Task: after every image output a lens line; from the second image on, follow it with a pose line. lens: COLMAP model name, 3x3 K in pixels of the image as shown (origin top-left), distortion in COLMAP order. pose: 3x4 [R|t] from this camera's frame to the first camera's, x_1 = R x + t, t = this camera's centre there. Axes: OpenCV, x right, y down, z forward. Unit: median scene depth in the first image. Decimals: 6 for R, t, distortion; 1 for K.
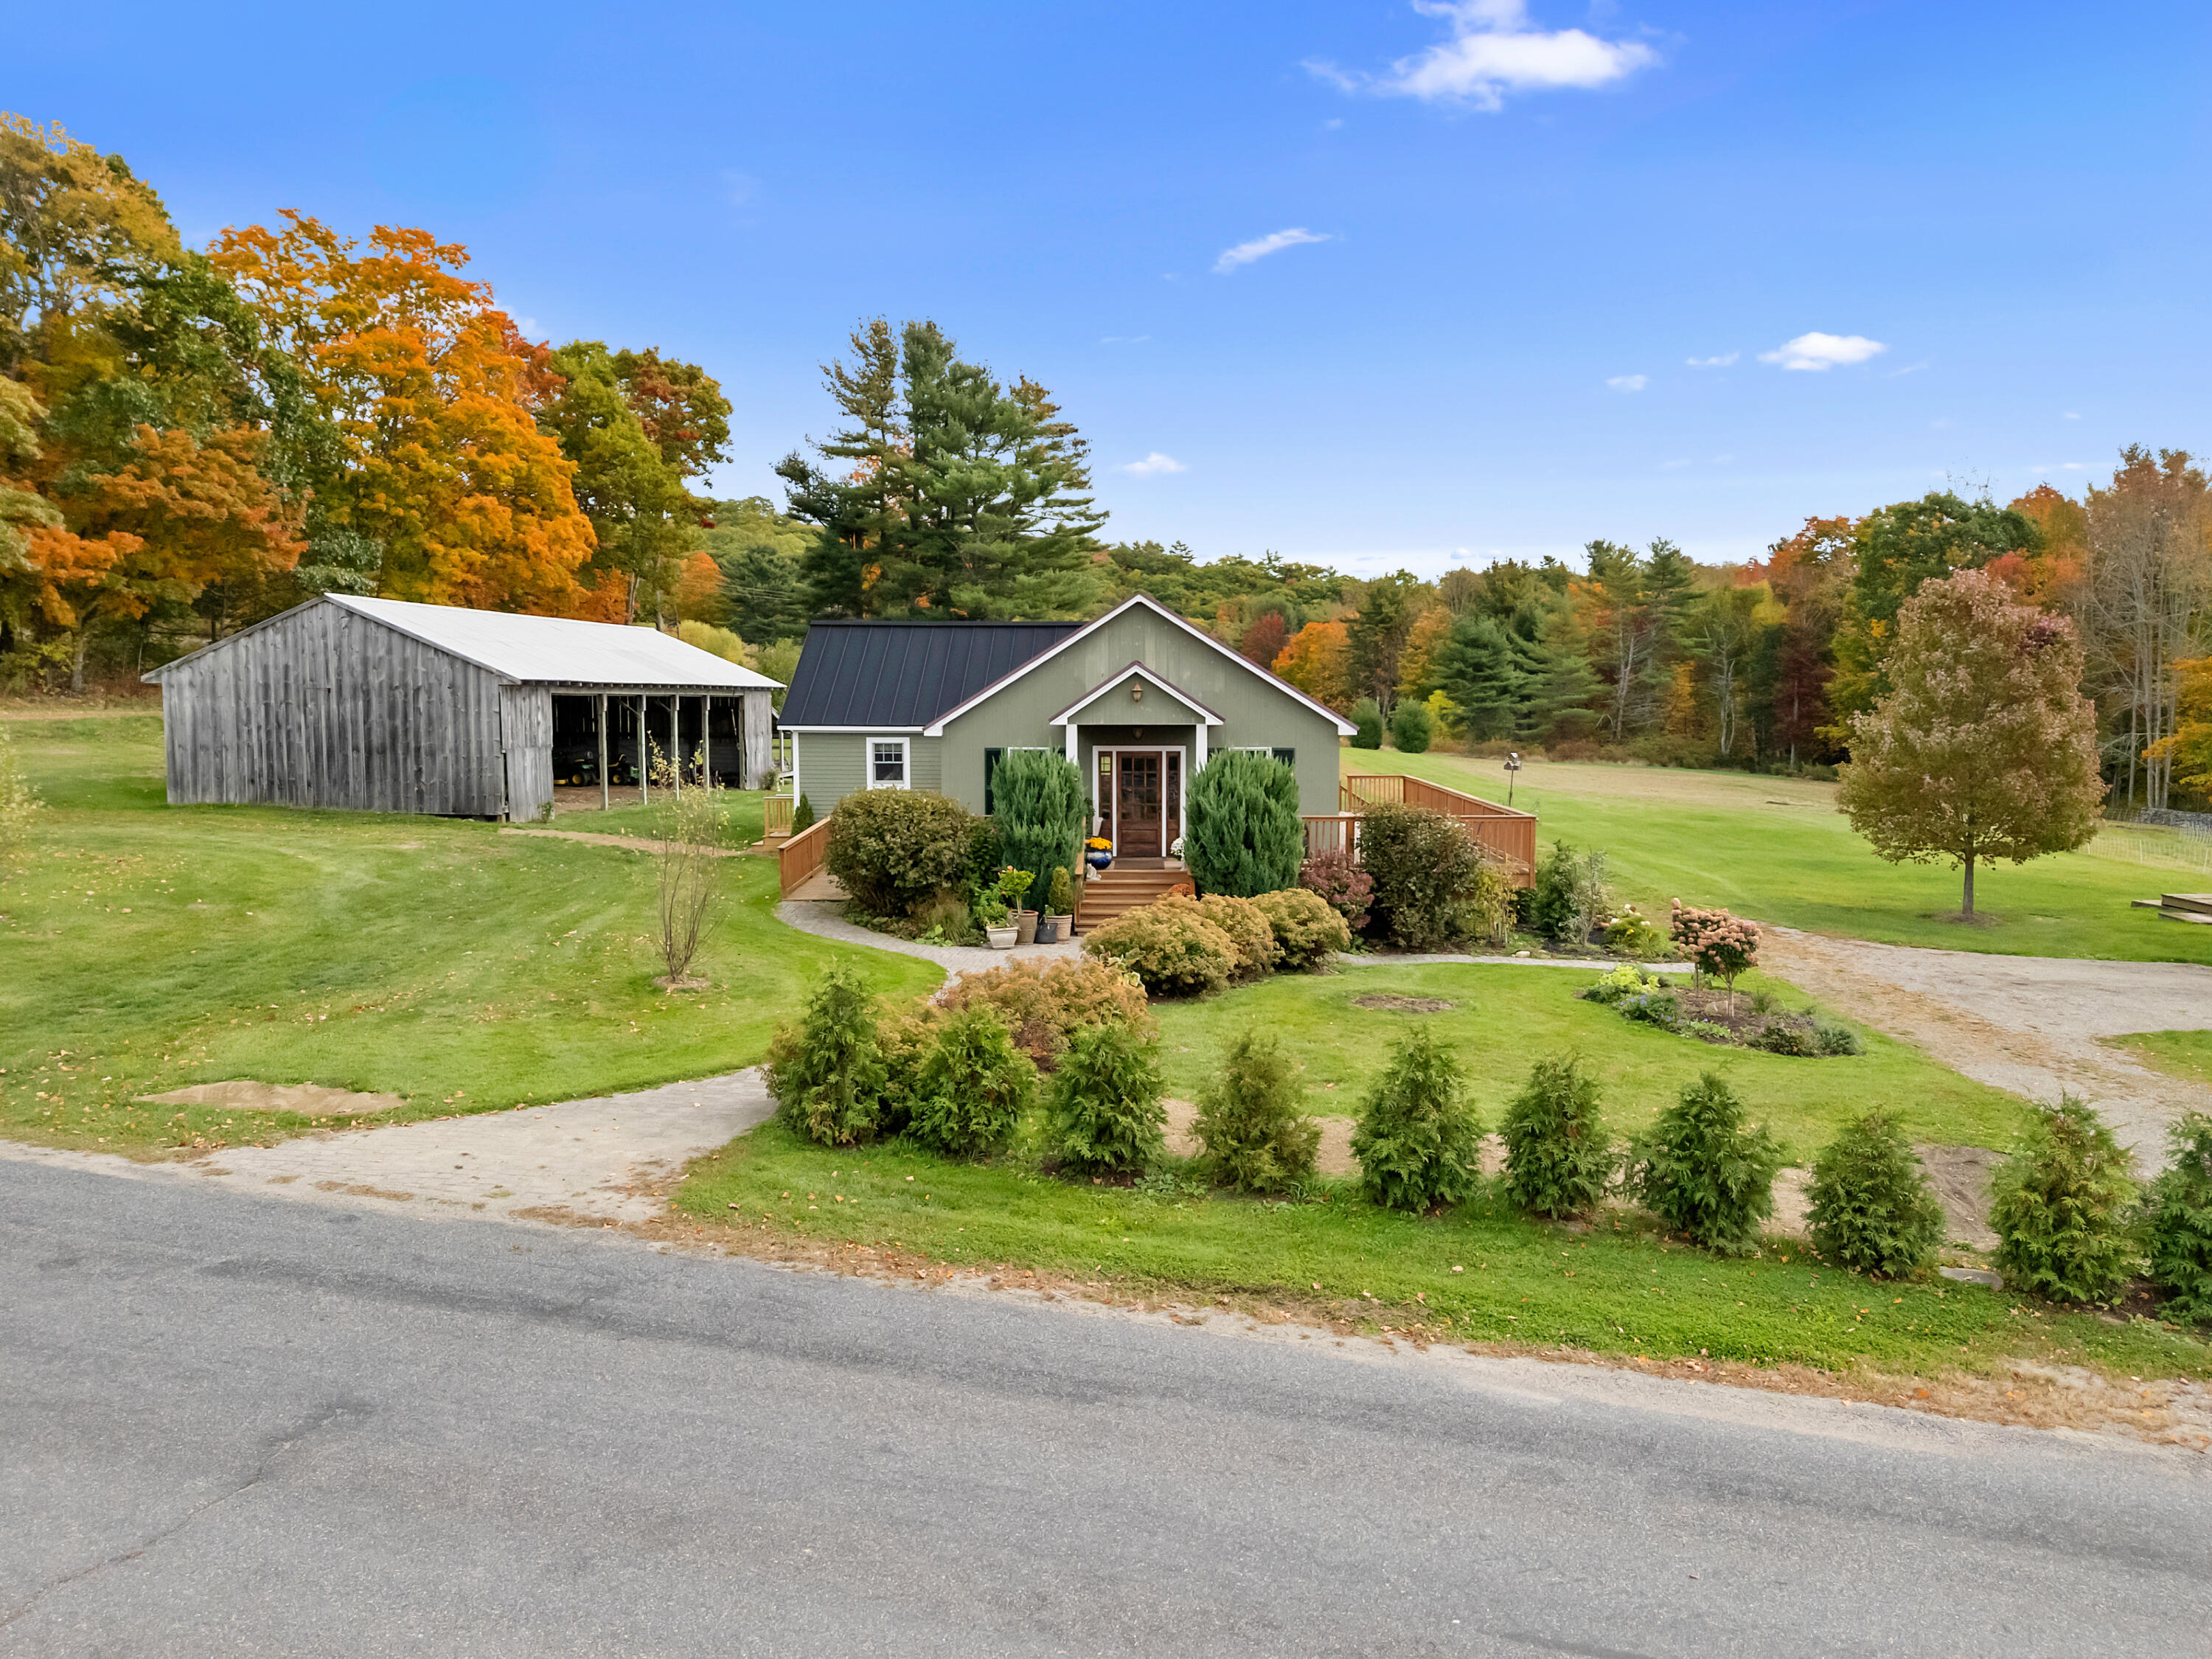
lens RADIAL K [[1623.6, 0, 1121.2], [0, 1623.6, 834.4], [0, 0, 1]] dist [0.086589, -0.092166]
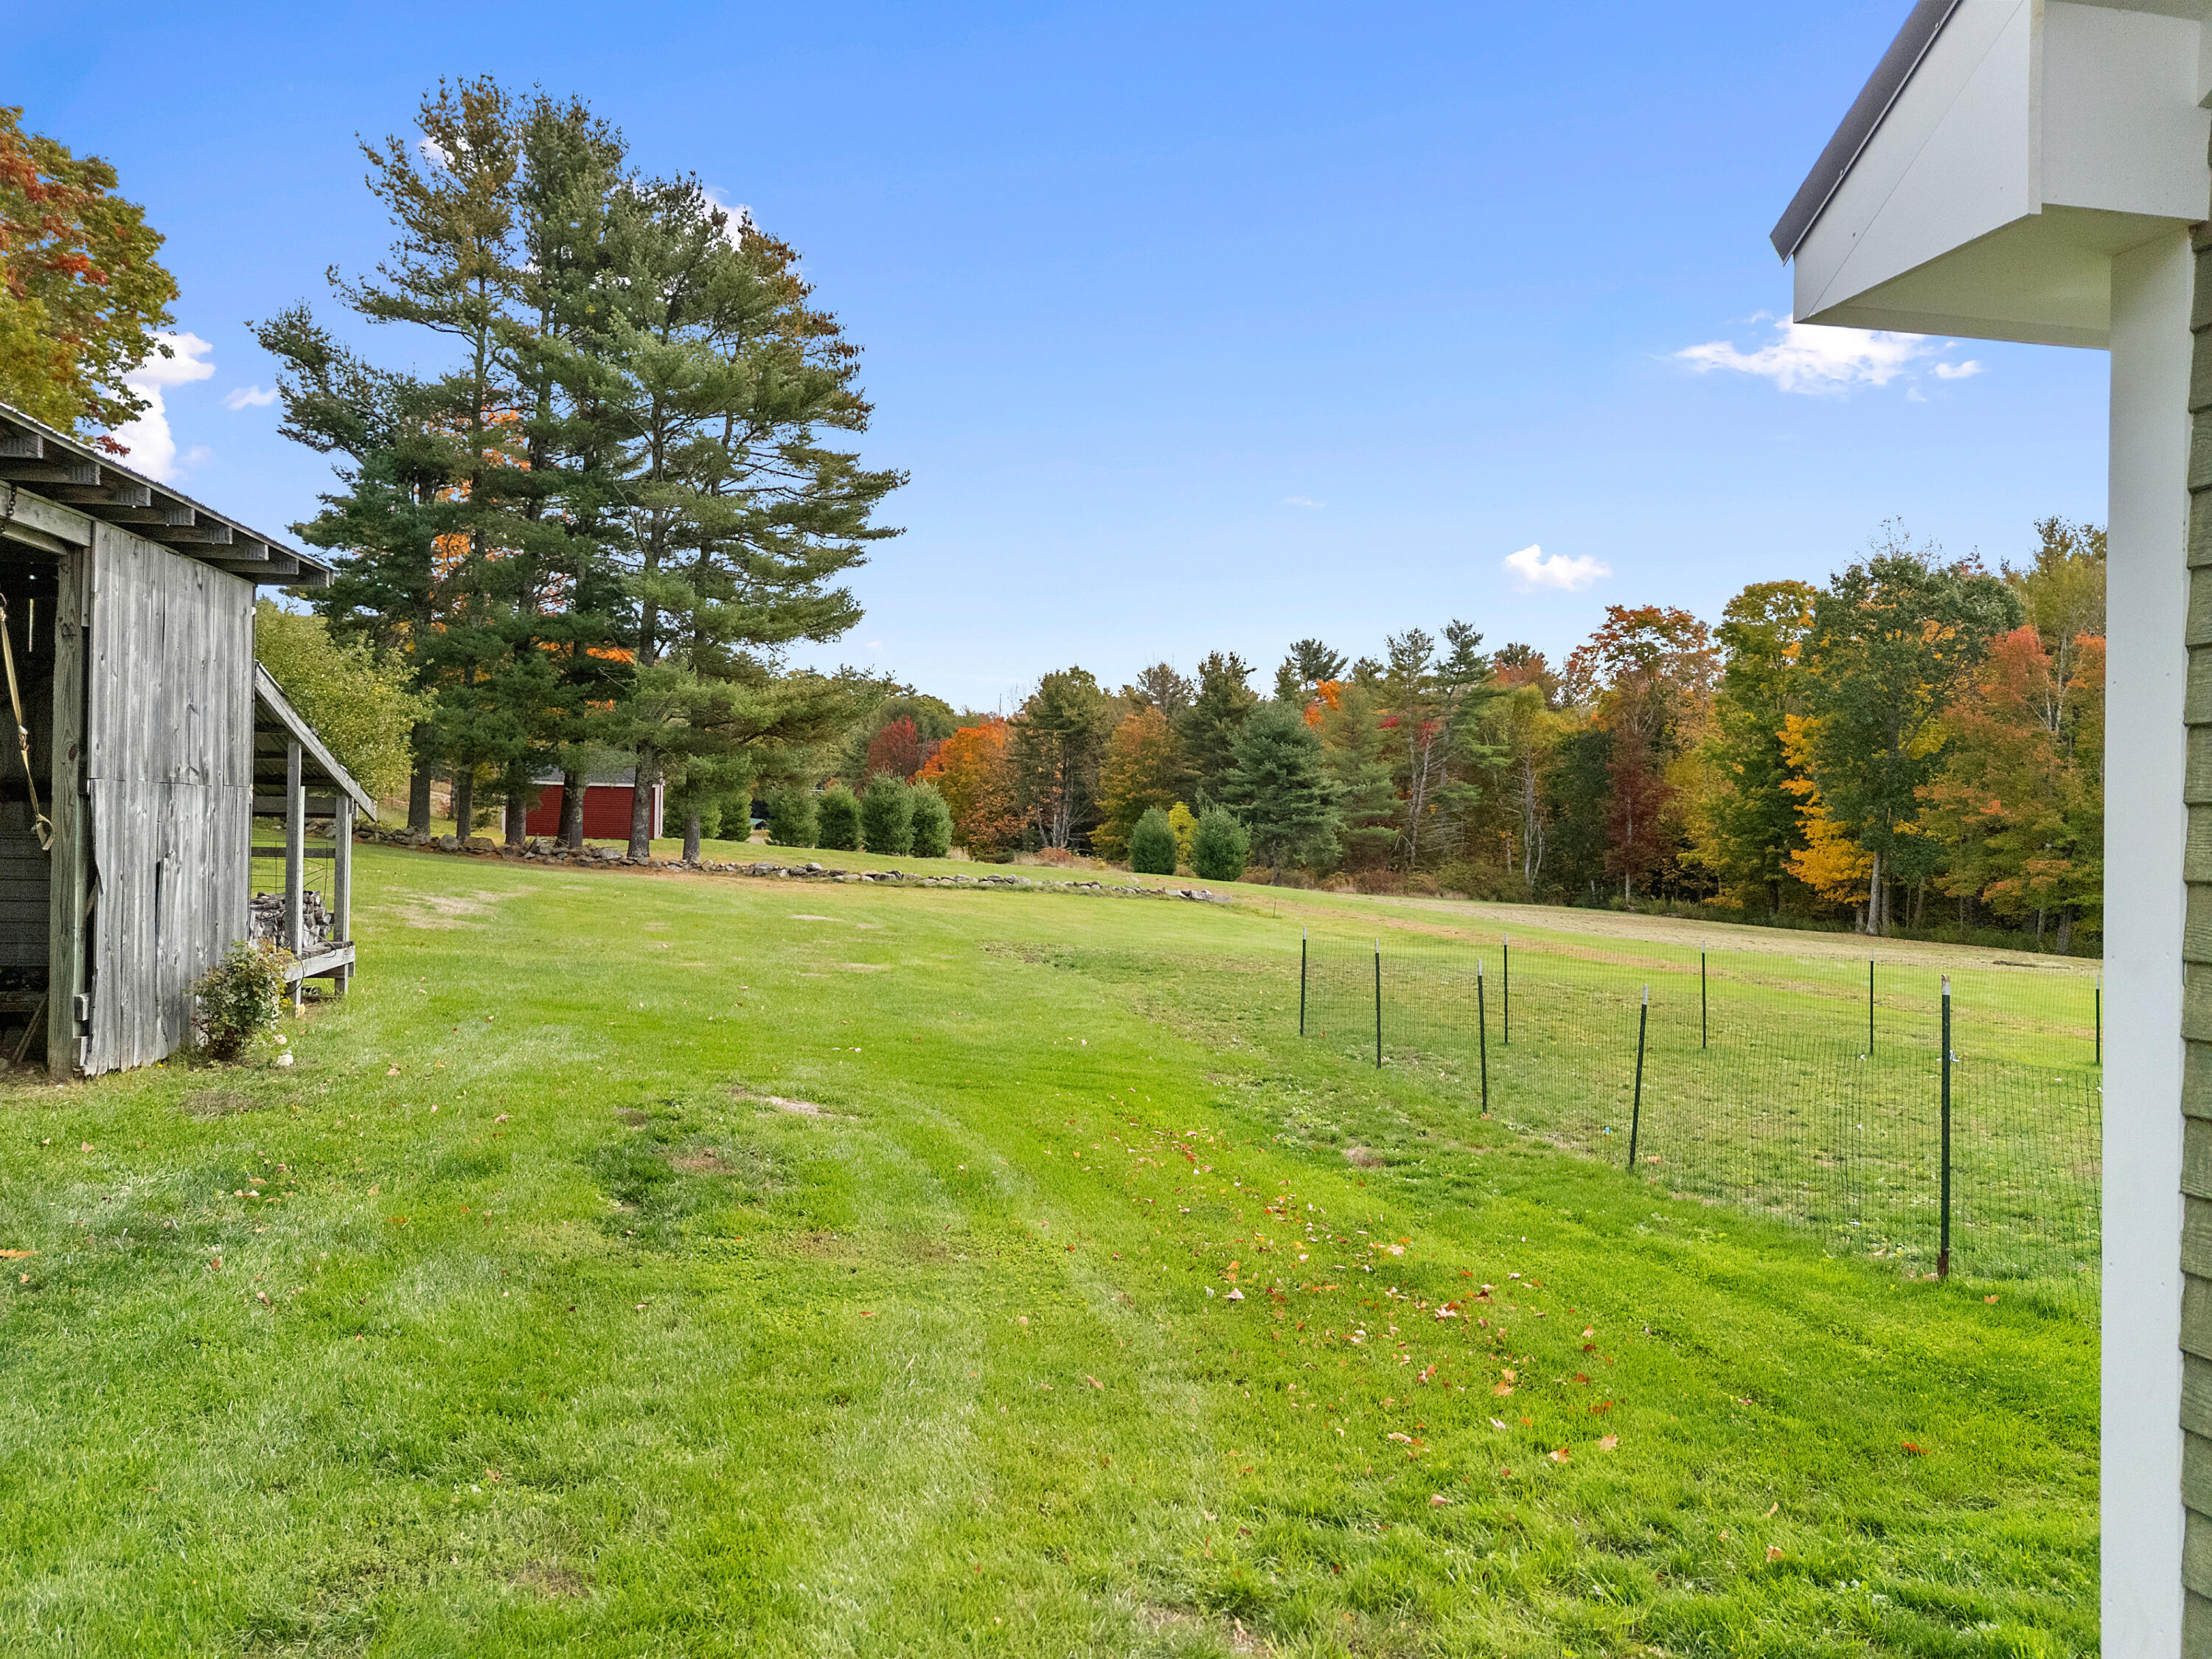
lens RADIAL K [[1623.6, 0, 1121.2], [0, 1623.6, 834.4], [0, 0, 1]] dist [0.086589, -0.092166]
pose [[0.960190, 0.010949, 0.279132, -0.081368], [0.011385, 0.996868, -0.078265, -0.018080], [-0.279115, 0.078327, 0.957058, 0.375223]]
